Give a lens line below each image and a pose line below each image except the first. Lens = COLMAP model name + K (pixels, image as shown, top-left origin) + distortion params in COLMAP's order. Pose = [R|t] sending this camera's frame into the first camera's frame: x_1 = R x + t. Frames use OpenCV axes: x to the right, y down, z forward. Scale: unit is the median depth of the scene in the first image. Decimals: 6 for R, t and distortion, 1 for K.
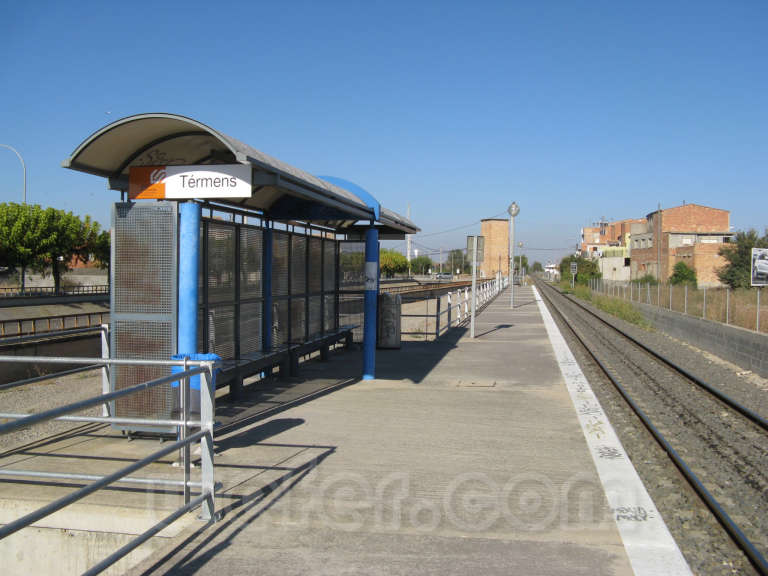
lens RADIAL K [[826.5, 0, 386.8], [0, 826.5, 286.9], [0, 0, 1]] dist [-0.133337, 0.000000]
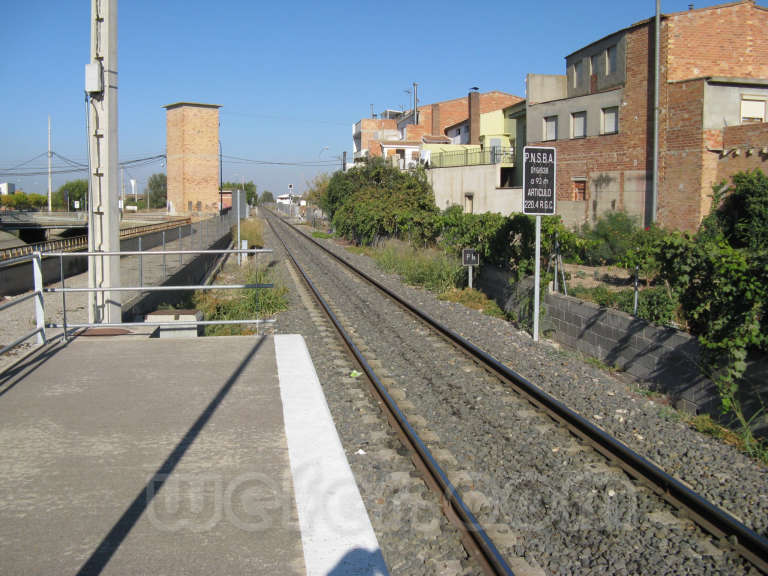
lens RADIAL K [[826.5, 0, 383.2], [0, 826.5, 286.8], [0, 0, 1]] dist [-0.133337, 0.000000]
pose [[0.948994, -0.033889, 0.313467, 0.117297], [0.007697, 0.996401, 0.084418, -0.012768], [-0.315200, -0.077699, 0.945839, 0.673778]]
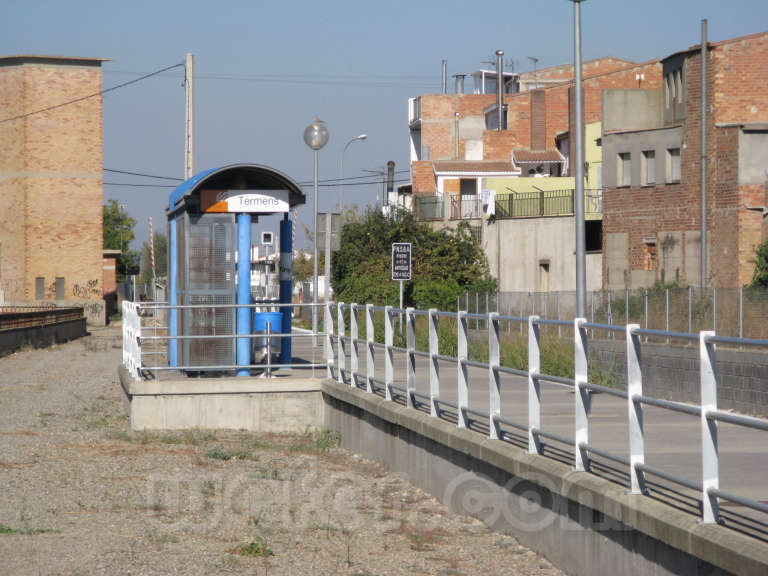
lens RADIAL K [[4654.9, 0, 383.7], [0, 4654.9, 288.6], [0, 0, 1]] dist [1.274995, 0.000000]
pose [[0.972603, -0.011965, 0.232165, -0.124079], [0.016444, 0.999714, -0.017368, 0.011586], [-0.231890, 0.020710, 0.972521, -0.461962]]
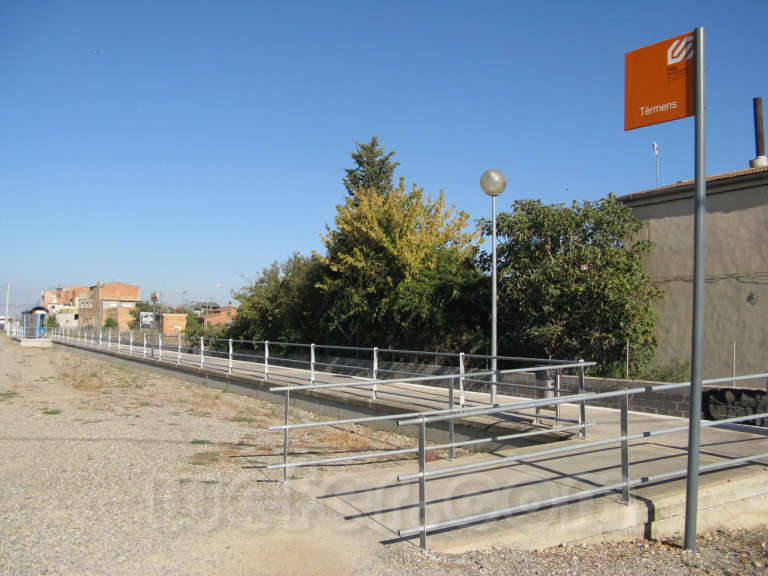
lens RADIAL K [[826.5, 0, 386.5], [0, 826.5, 288.9], [0, 0, 1]] dist [-0.133337, 0.000000]
pose [[0.792573, 0.036125, 0.608707, -0.176331], [0.002144, 0.998072, -0.062025, 0.013025], [-0.609774, 0.050465, 0.790967, -0.575733]]
